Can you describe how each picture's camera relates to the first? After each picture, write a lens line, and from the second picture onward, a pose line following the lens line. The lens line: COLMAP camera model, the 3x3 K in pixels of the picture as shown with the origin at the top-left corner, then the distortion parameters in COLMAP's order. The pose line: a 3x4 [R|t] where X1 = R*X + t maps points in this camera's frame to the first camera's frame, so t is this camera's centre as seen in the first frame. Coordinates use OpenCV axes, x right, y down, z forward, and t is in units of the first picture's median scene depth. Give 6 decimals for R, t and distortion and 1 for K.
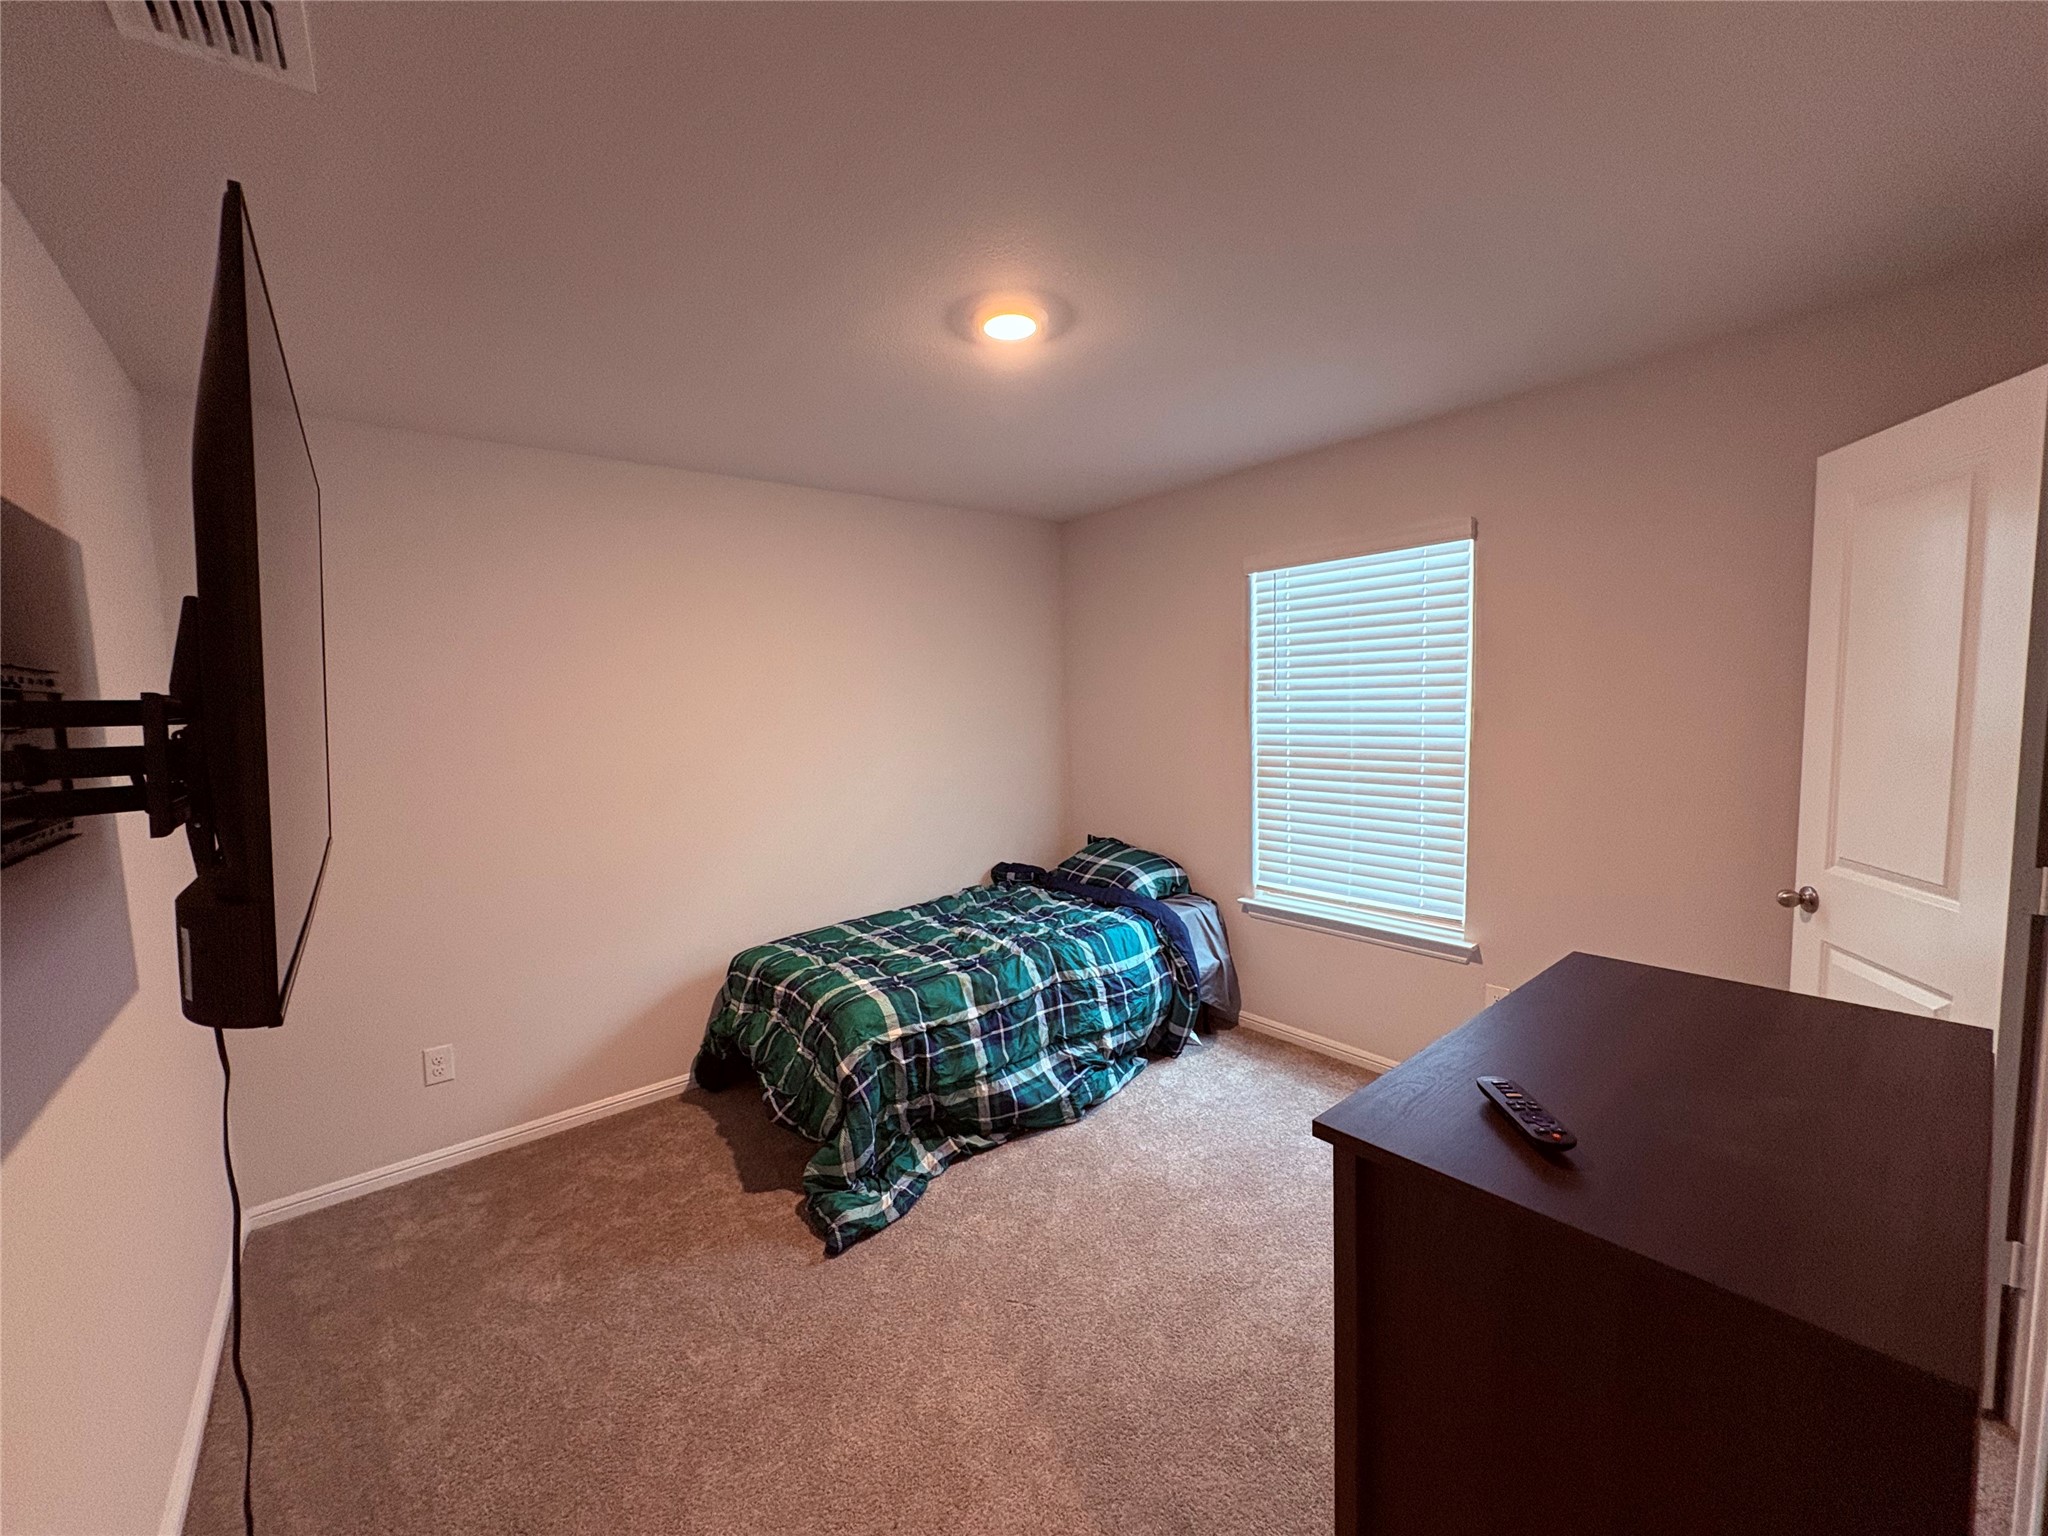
lens RADIAL K [[815.0, 0, 1030.3], [0, 815.0, 760.3], [0, 0, 1]] dist [0.001391, 0.000423]
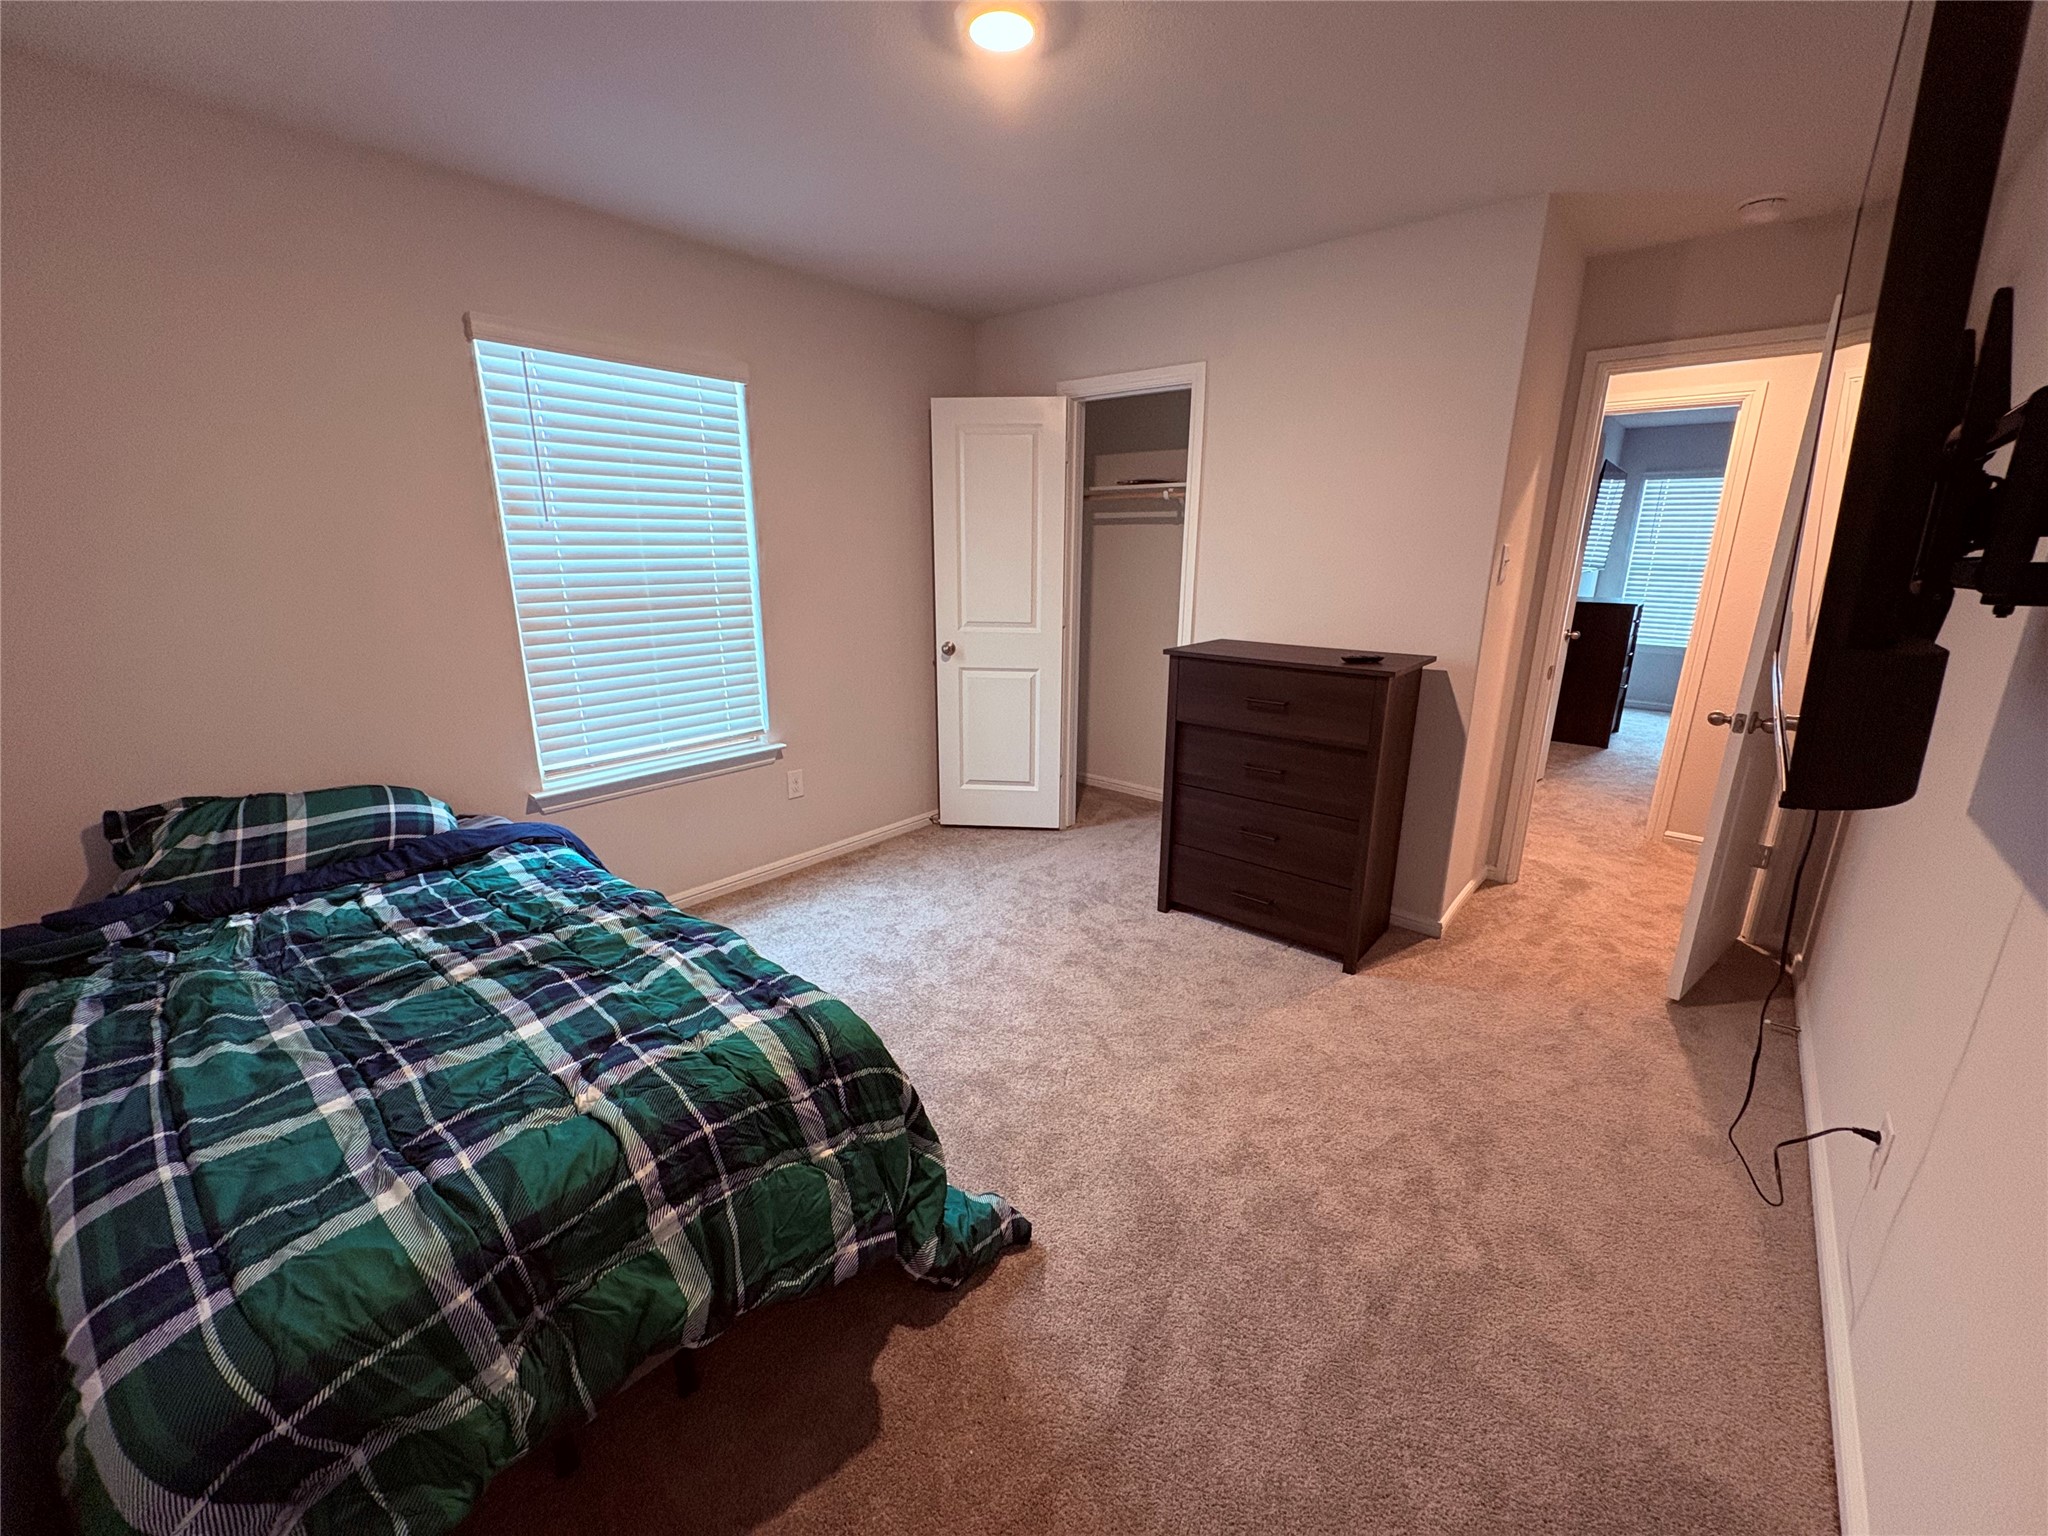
lens RADIAL K [[815.0, 0, 1043.0], [0, 815.0, 776.5], [0, 0, 1]] dist [0.001391, 0.000423]
pose [[-0.174767, -0.250108, 0.952314, -0.663876], [0.071080, 0.961471, 0.265558, -0.021069], [-0.982041, 0.114102, -0.150256, 0.773406]]
